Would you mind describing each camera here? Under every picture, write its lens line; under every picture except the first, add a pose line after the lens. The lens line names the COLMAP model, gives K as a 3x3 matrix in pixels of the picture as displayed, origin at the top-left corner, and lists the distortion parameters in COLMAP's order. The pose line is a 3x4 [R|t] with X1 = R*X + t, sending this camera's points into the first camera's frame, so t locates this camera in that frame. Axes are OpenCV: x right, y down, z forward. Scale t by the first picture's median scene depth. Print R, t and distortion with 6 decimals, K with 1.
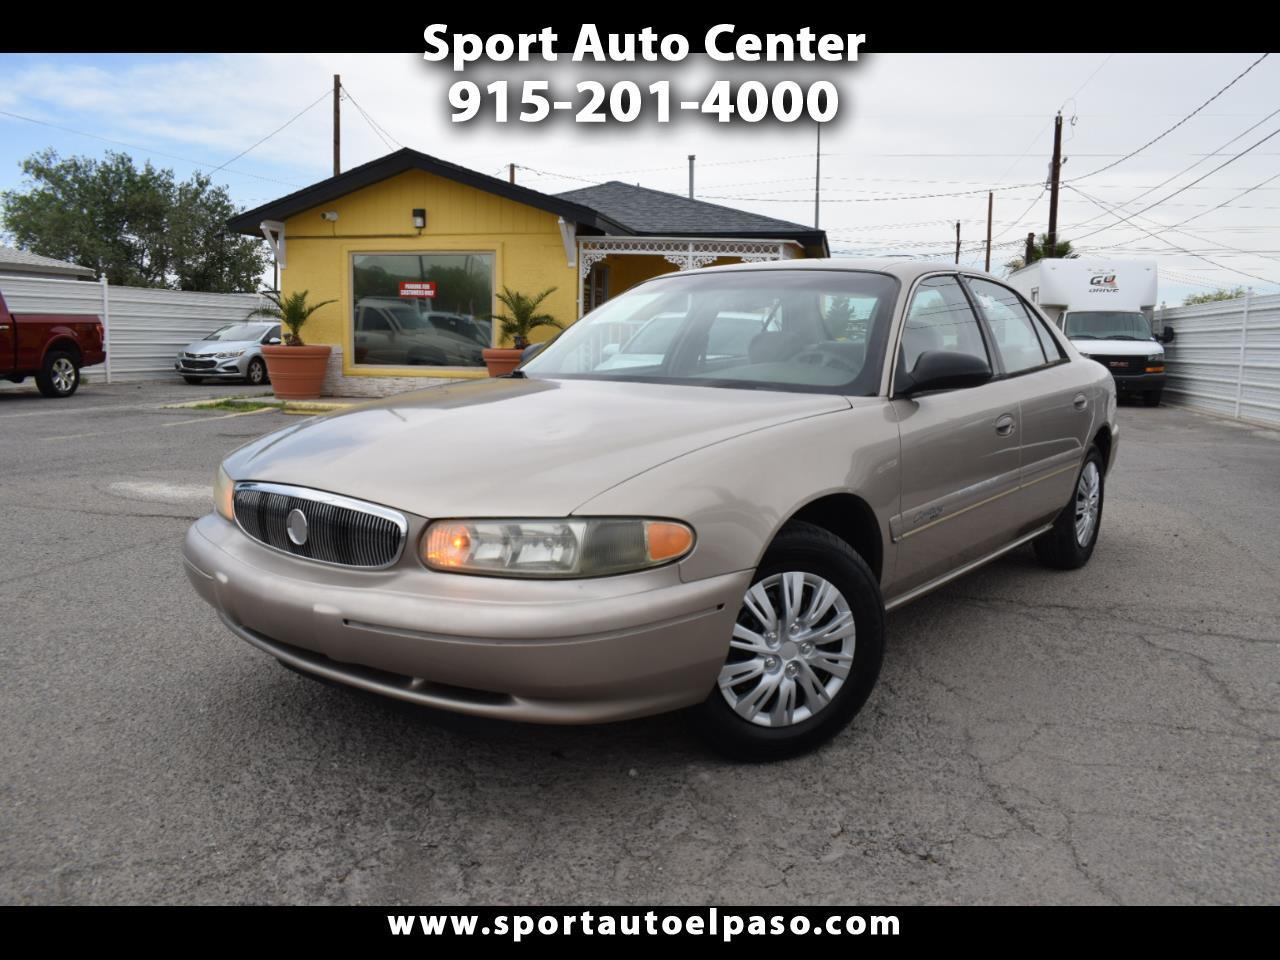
lens RADIAL K [[1022.1, 0, 661.1], [0, 1022.1, 482.5], [0, 0, 1]] dist [-0.086528, 0.012075]
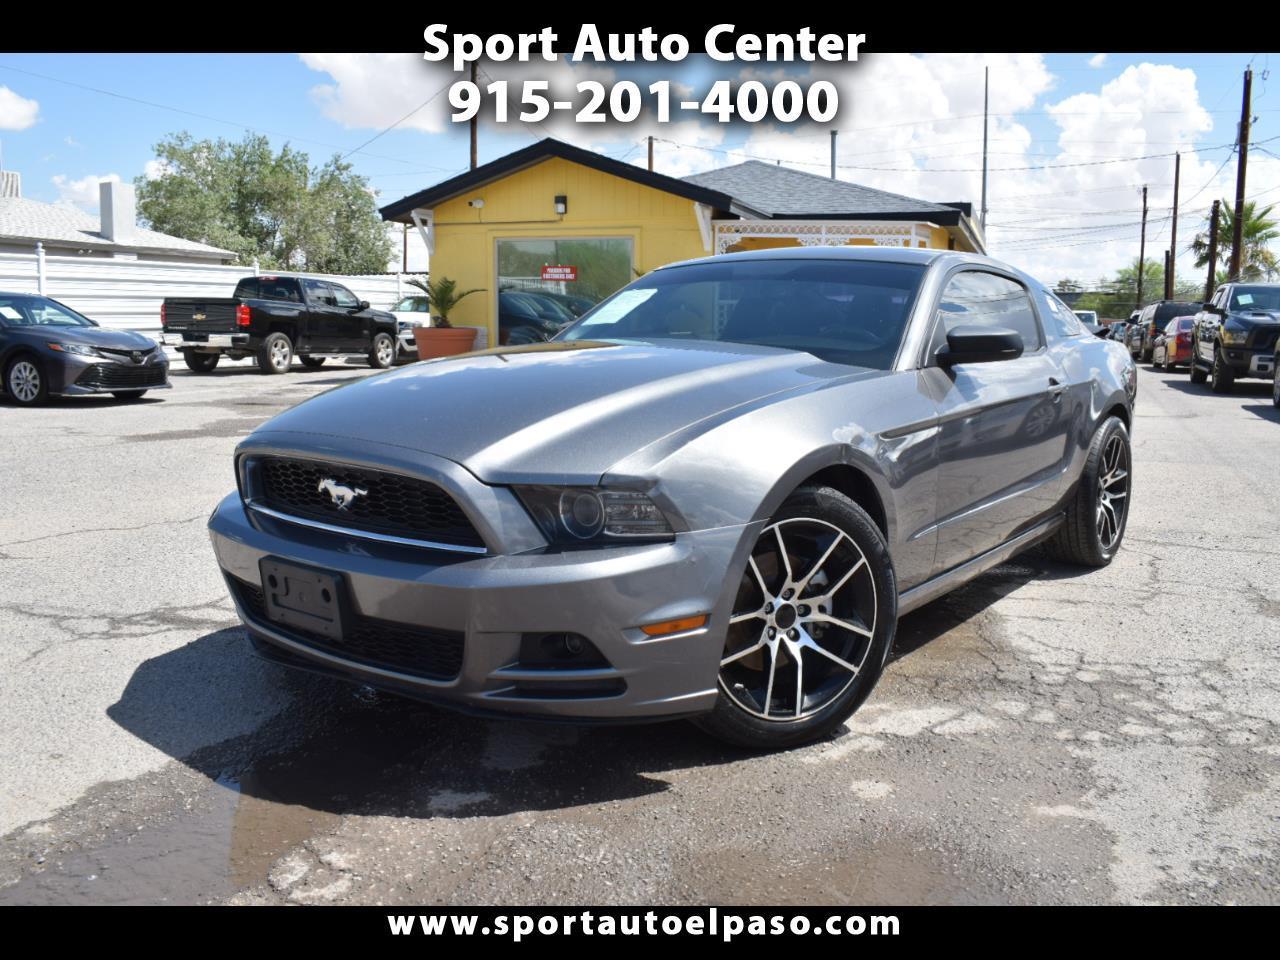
lens RADIAL K [[1148.7, 0, 654.9], [0, 1148.7, 477.4], [0, 0, 1]] dist [-0.074580, 0.001369]
pose [[0.990425, 0.011400, -0.137583, 0.021584], [-0.011840, 0.999927, -0.002379, 0.020983], [0.137546, 0.003985, 0.990487, -0.153681]]
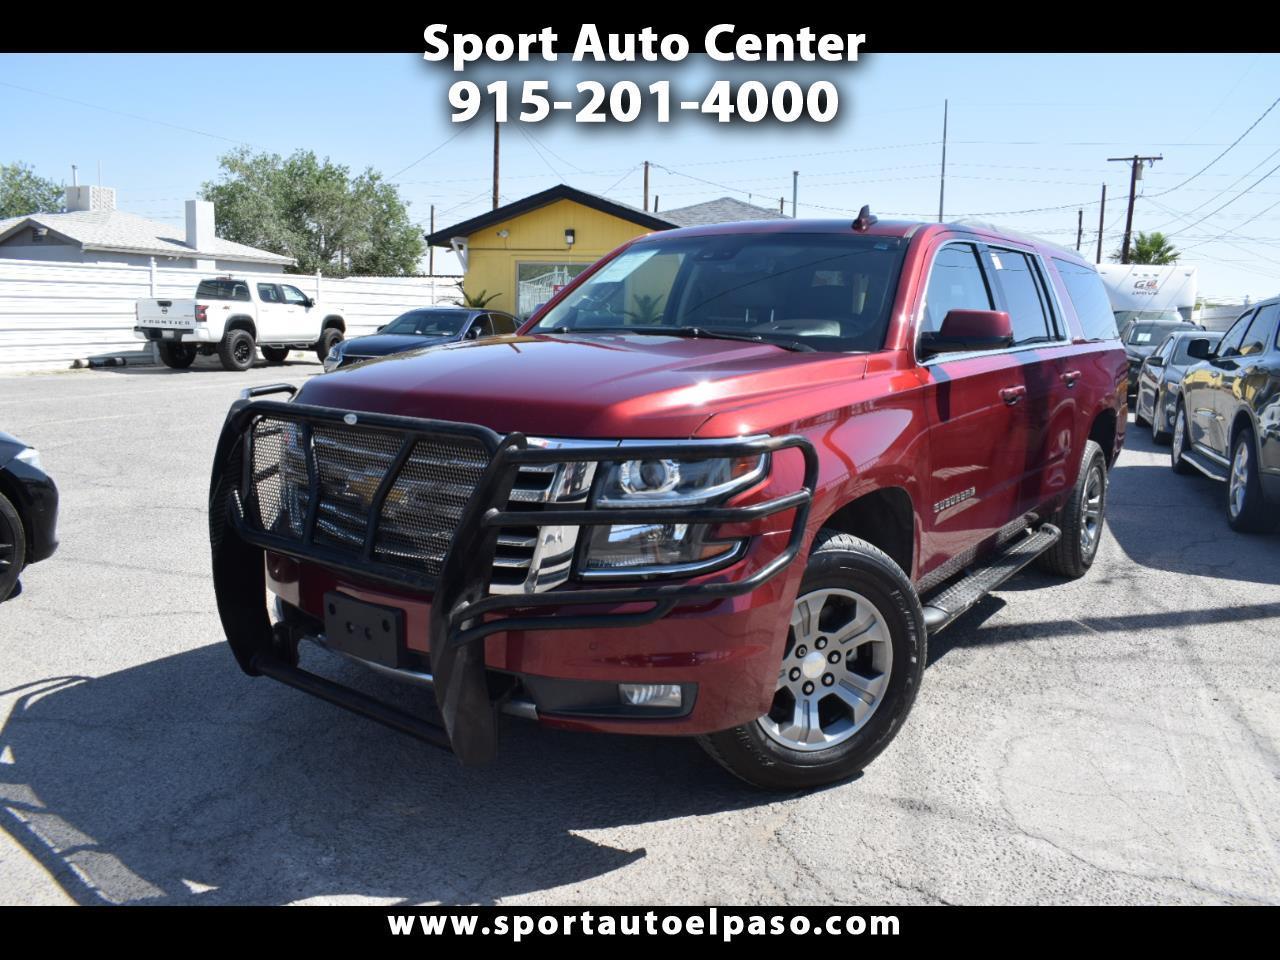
lens RADIAL K [[1059.1, 0, 640.0], [0, 1059.1, 480.0], [0, 0, 1]] dist [-0.085617, -0.000939]
pose [[0.988743, 0.035374, -0.145382, 0.062383], [-0.032847, 0.999265, 0.019747, 0.024696], [0.145973, -0.014749, 0.989179, -0.354308]]
